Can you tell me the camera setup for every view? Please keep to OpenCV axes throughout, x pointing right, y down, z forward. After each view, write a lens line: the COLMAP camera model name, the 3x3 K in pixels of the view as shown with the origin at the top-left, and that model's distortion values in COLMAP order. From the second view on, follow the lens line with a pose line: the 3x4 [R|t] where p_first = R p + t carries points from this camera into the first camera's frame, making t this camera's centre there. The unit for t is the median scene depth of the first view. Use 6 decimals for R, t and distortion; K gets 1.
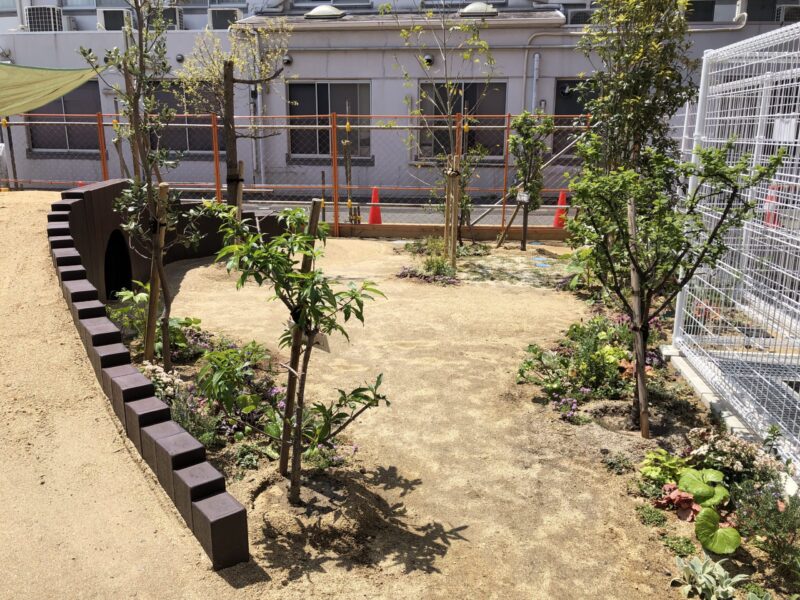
lens RADIAL K [[661.6, 0, 400.0], [0, 661.6, 300.0], [0, 0, 1]] dist [0.004597, -0.000654]
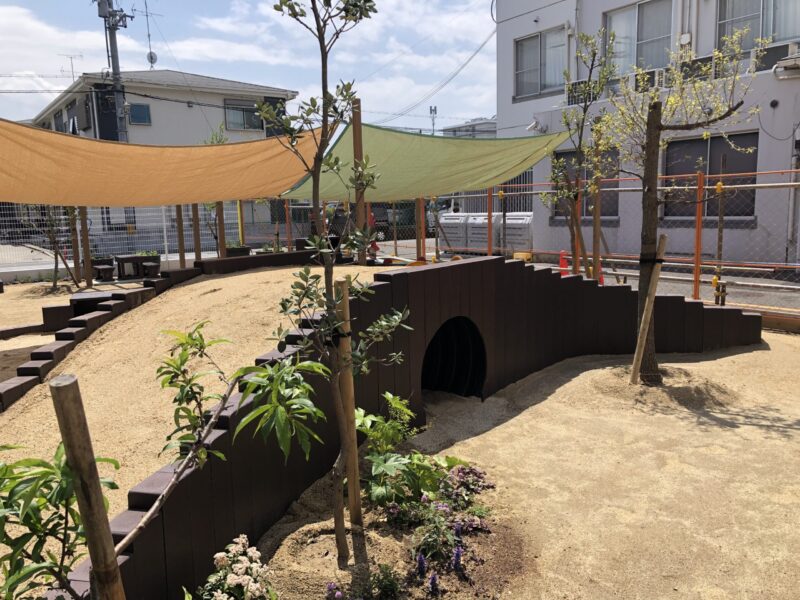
lens RADIAL K [[661.6, 0, 400.0], [0, 661.6, 300.0], [0, 0, 1]] dist [0.004597, -0.000654]
pose [[0.677018, 0.076175, -0.732014, 0.110116], [-0.145684, 0.988819, -0.031840, -0.080485], [0.721404, 0.128199, 0.680545, 0.338630]]
